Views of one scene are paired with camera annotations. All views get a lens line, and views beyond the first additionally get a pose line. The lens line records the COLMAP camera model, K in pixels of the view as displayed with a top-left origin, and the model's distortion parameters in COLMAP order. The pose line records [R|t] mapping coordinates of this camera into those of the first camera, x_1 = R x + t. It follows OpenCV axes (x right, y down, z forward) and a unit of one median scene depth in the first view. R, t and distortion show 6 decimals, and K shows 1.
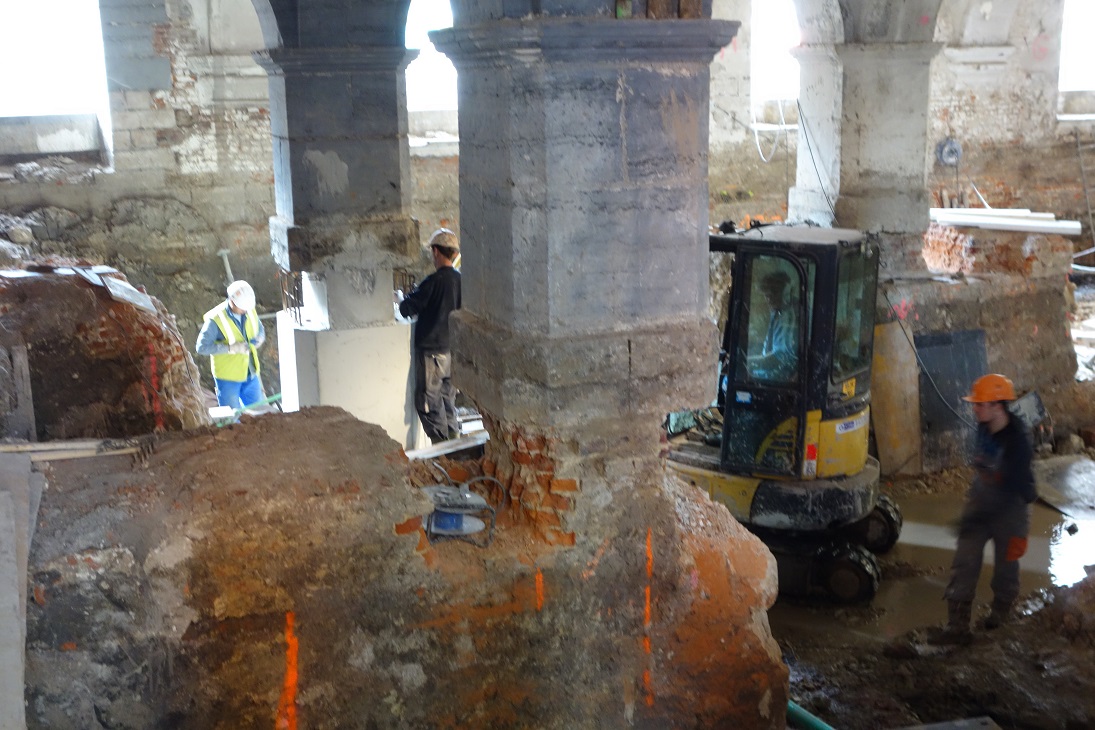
lens RADIAL K [[1358.3, 0, 547.5], [0, 1358.3, 365.0], [0, 0, 1]] dist [-0.001061, -0.021387]
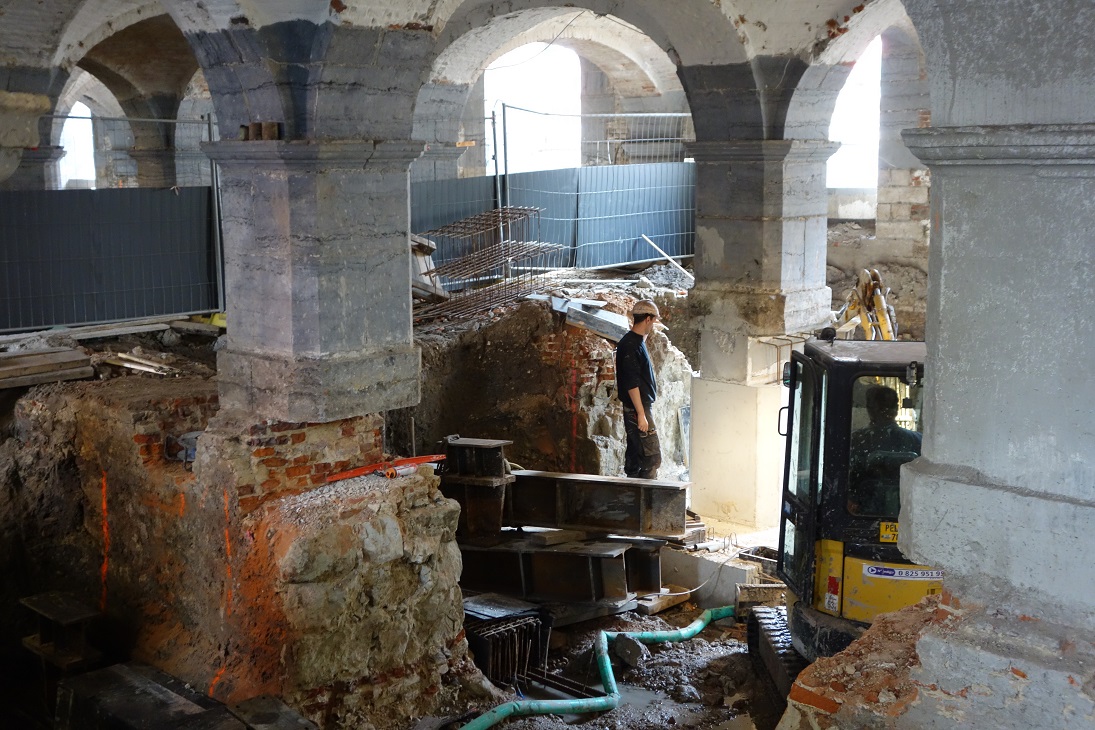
lens RADIAL K [[1365.0, 0, 547.5], [0, 1365.0, 365.0], [0, 0, 1]] dist [-0.006653, -0.003049]
pose [[0.382637, 0.155486, -0.910721, 0.859524], [-0.191898, 0.977615, 0.086281, -0.113410], [0.903750, 0.141751, 0.403909, 0.401577]]
